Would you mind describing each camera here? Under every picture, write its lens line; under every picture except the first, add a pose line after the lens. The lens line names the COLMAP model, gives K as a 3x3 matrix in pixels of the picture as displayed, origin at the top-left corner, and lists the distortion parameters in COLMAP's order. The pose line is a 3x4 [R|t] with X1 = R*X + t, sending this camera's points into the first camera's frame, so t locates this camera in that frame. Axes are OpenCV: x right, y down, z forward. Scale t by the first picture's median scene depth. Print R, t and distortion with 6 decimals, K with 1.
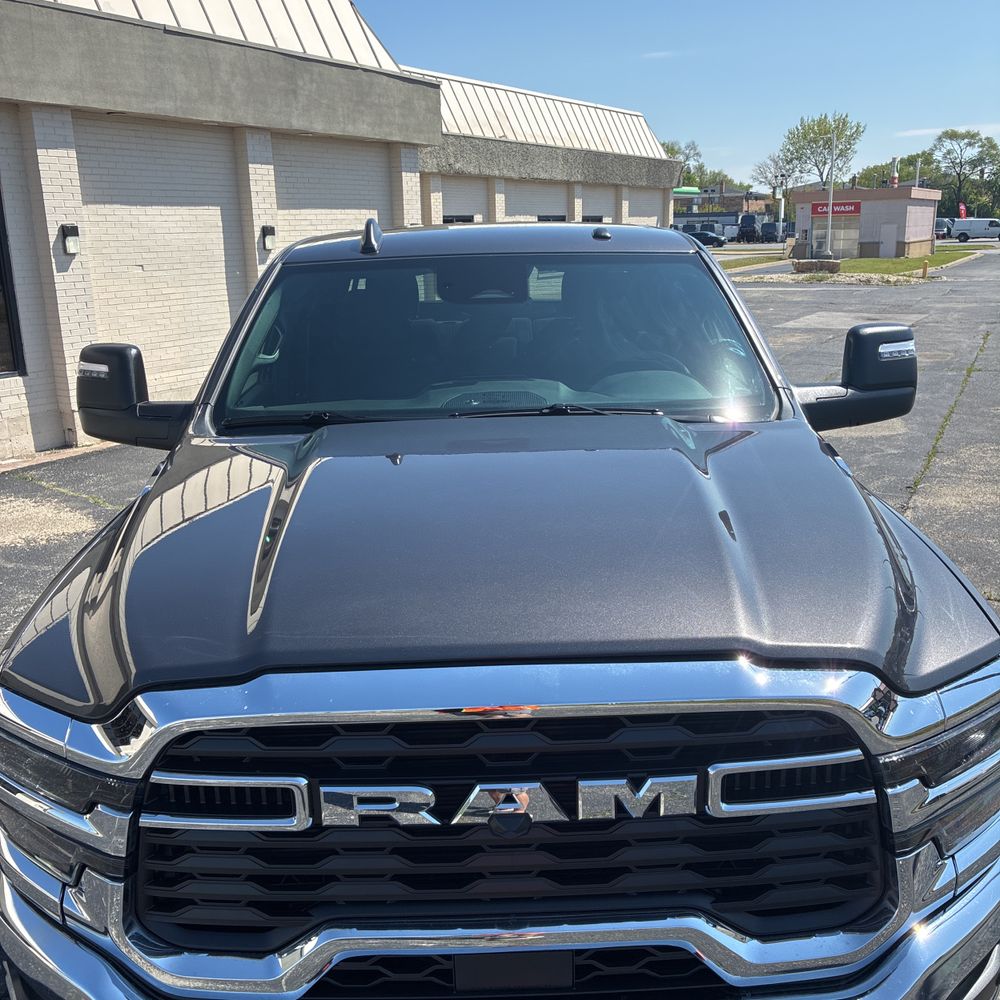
lens RADIAL K [[1014.9, 0, 504.8], [0, 1014.9, 490.0], [0, 0, 1]] dist [0.022542, 0.000000]
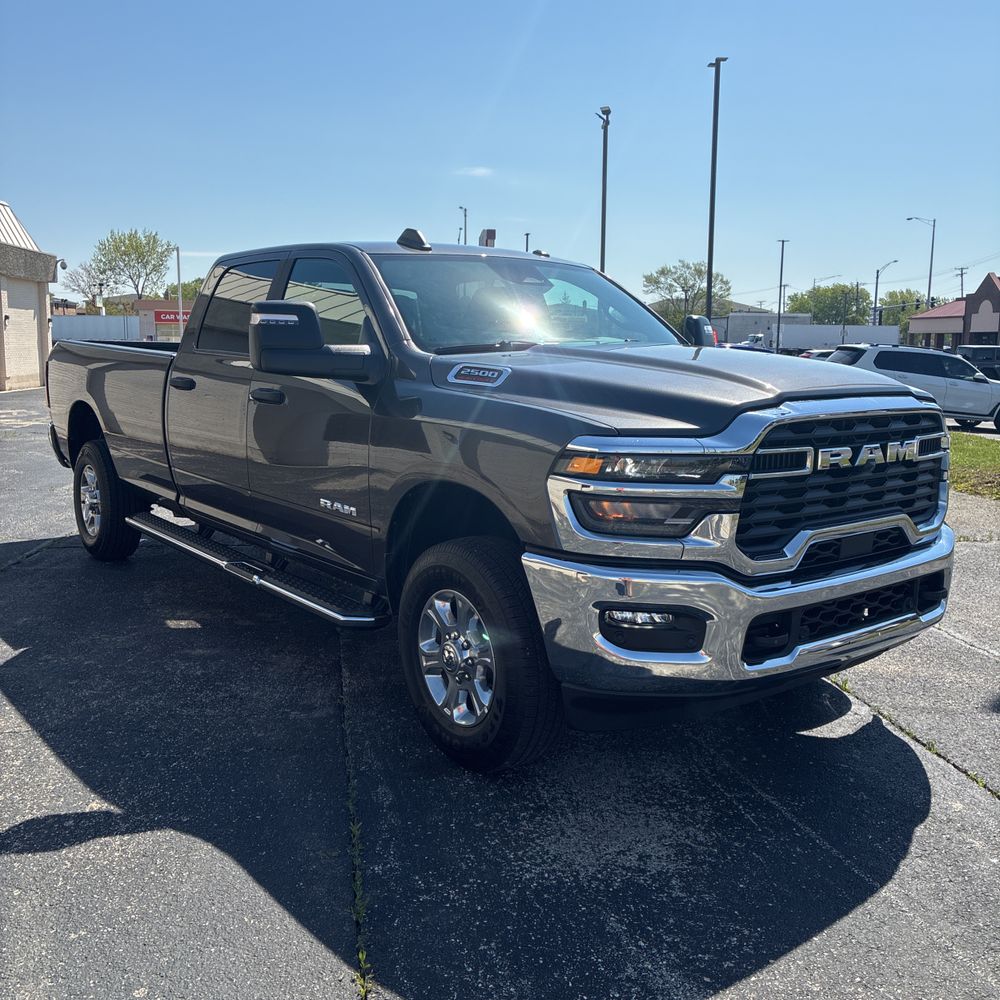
lens RADIAL K [[1014.9, 0, 507.7], [0, 1014.9, 483.2], [0, 0, 1]] dist [0.022542, 0.000000]
pose [[0.795648, -0.050814, 0.603624, -0.256764], [0.119248, 0.990115, -0.073833, 0.056760], [-0.593906, 0.130726, 0.793843, -0.038940]]
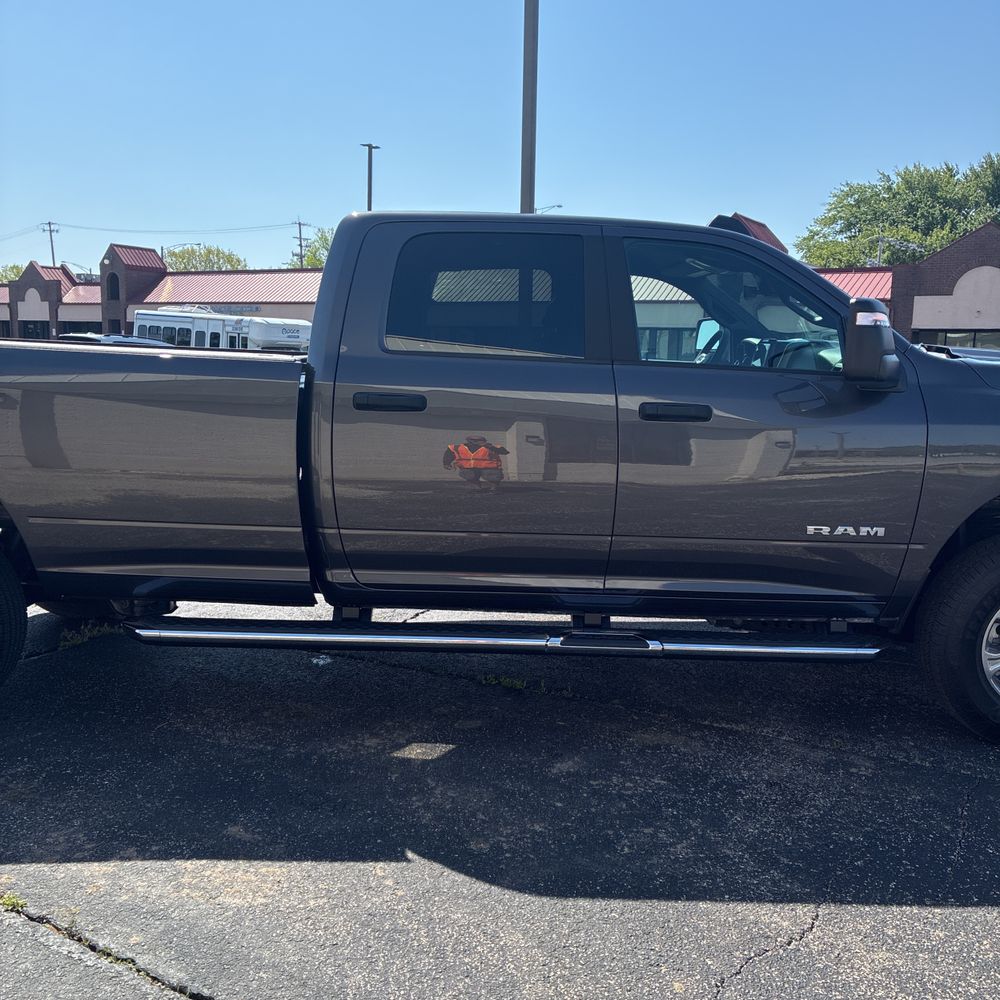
lens RADIAL K [[1014.9, 0, 497.0], [0, 1014.9, 500.3], [0, 0, 1]] dist [0.022542, 0.000000]
pose [[0.003123, -0.125992, 0.992026, -0.402425], [0.225009, 0.966680, 0.122064, -0.040313], [-0.974352, 0.222834, 0.031368, 0.372336]]
